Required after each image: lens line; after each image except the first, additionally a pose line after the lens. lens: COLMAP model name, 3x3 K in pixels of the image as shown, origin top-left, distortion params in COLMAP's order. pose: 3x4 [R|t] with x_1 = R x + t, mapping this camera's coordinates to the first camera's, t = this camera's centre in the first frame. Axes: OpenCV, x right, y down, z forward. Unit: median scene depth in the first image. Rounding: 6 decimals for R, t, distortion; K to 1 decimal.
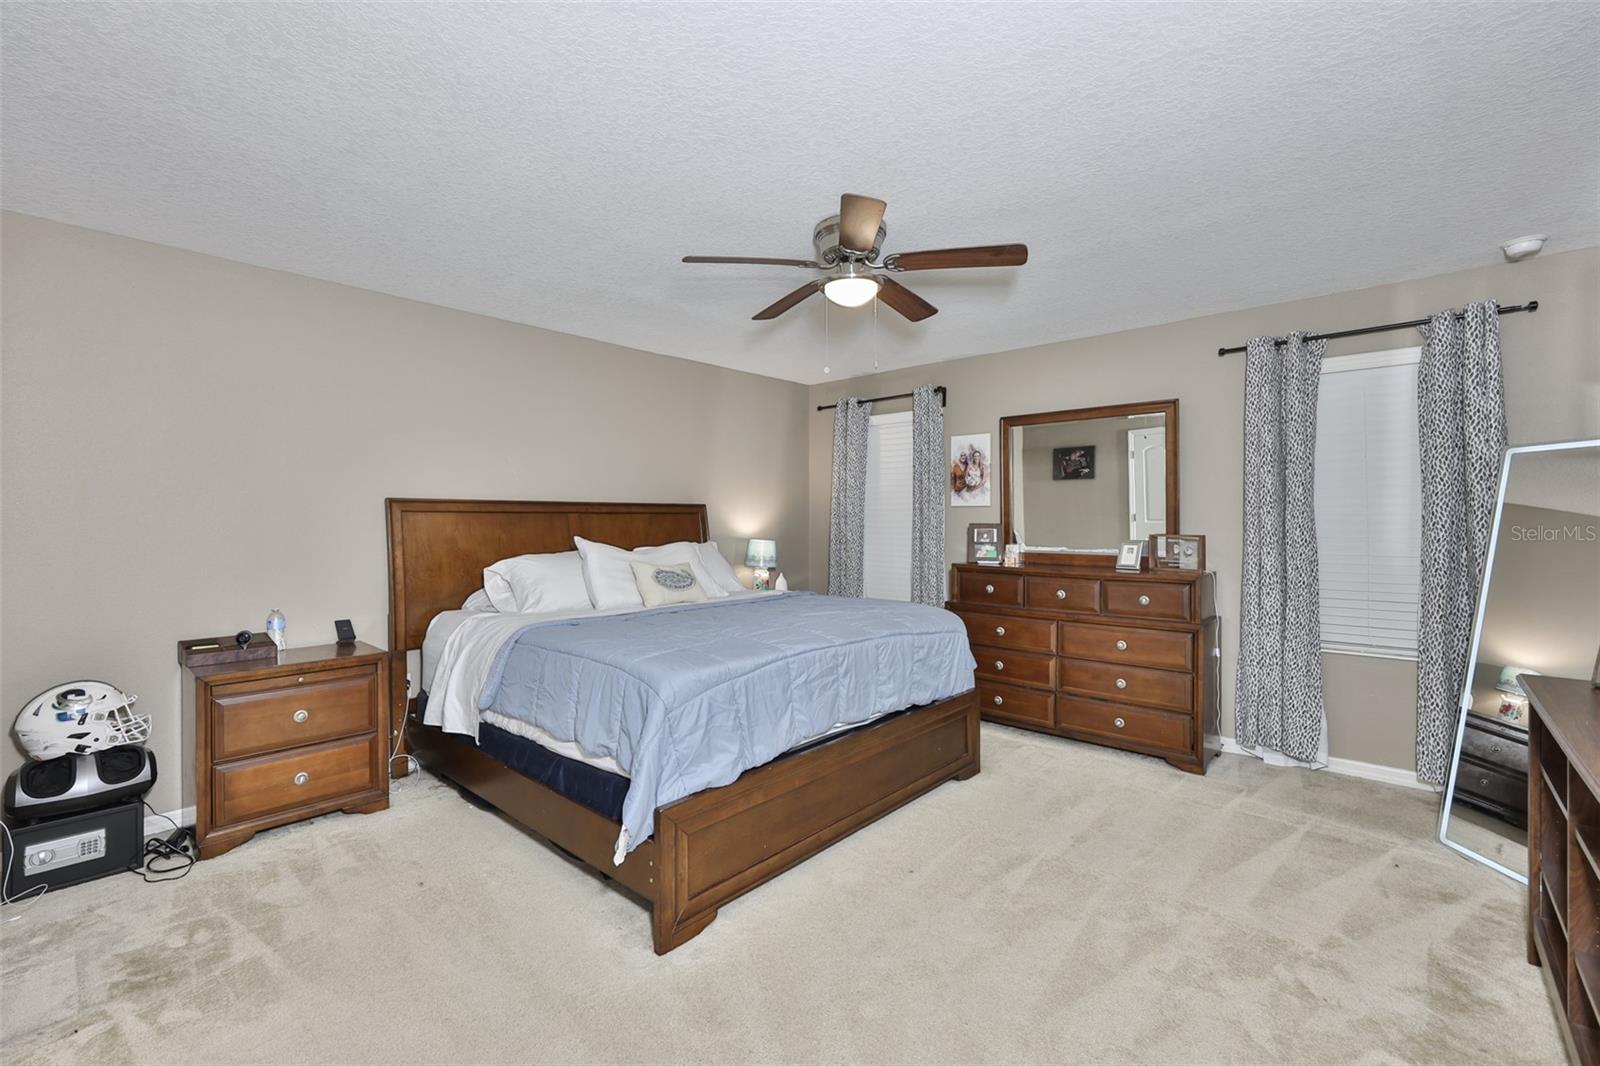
lens RADIAL K [[688.3, 0, 800.0], [0, 688.3, 528.3], [0, 0, 1]] dist [-0.003420, -0.000415]
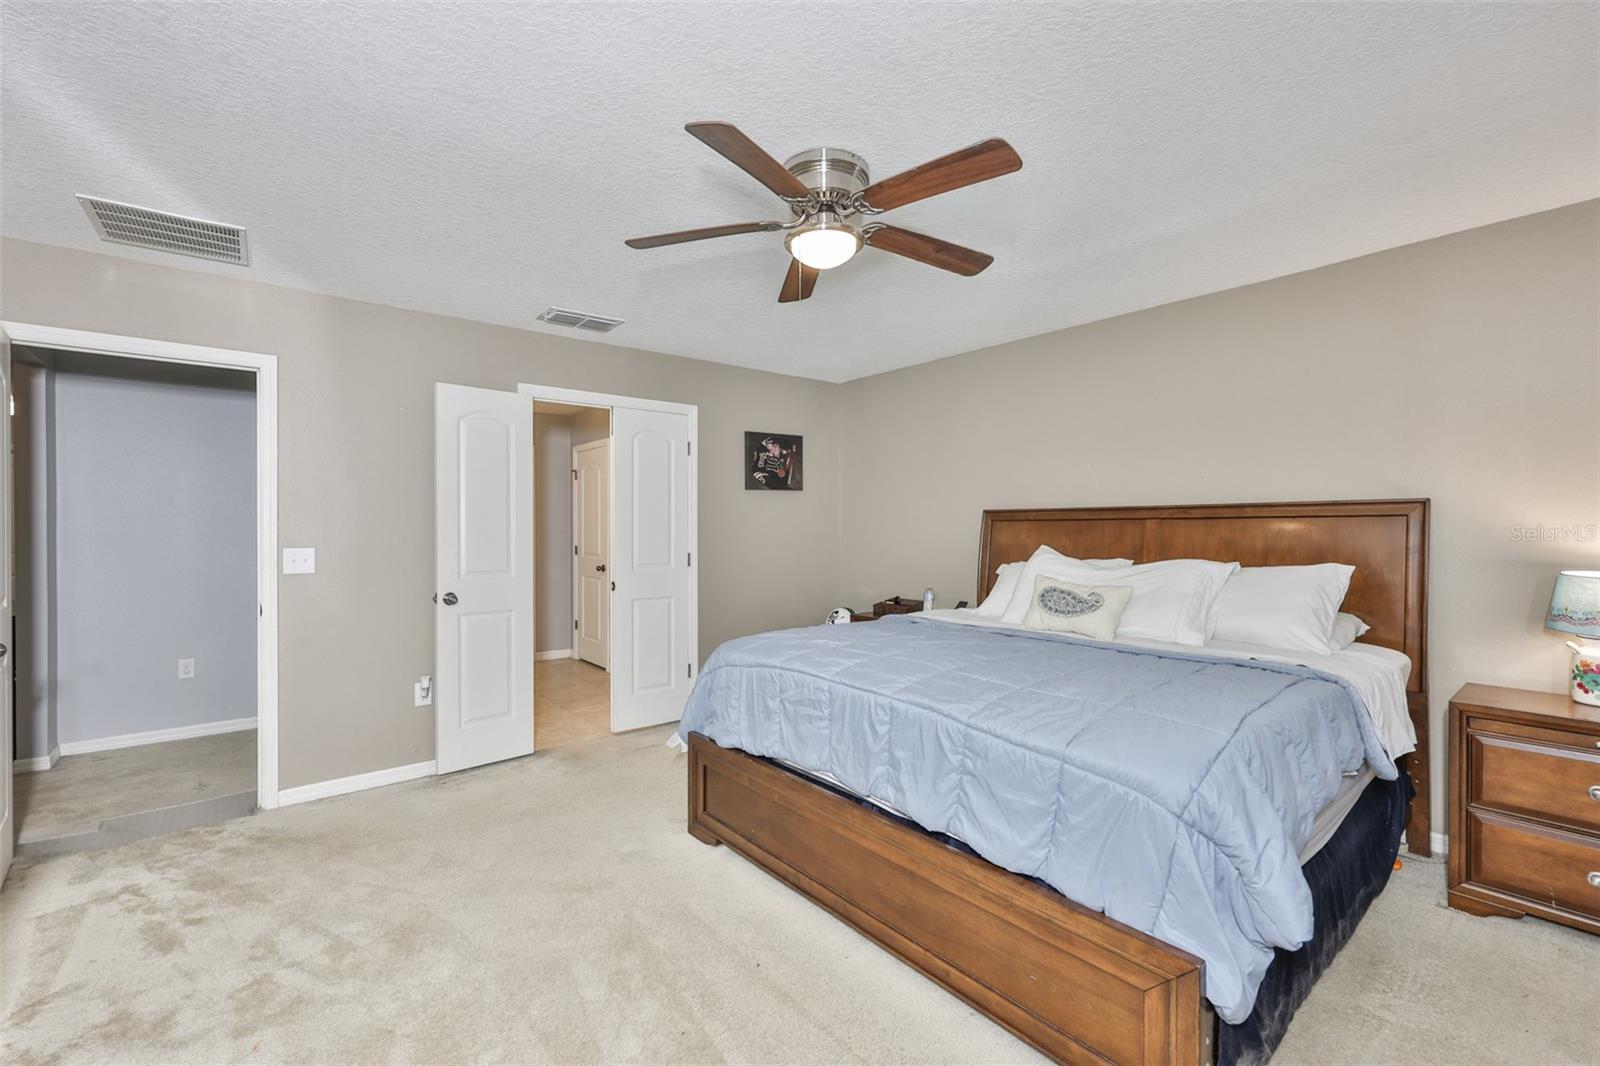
lens RADIAL K [[688.3, 0, 800.0], [0, 688.3, 528.3], [0, 0, 1]] dist [-0.003420, -0.000415]
pose [[-0.173127, 0.001304, -0.984899, 0.768915], [-0.005963, 0.999979, 0.002372, -0.013258], [0.984881, 0.006283, -0.173116, 0.963371]]
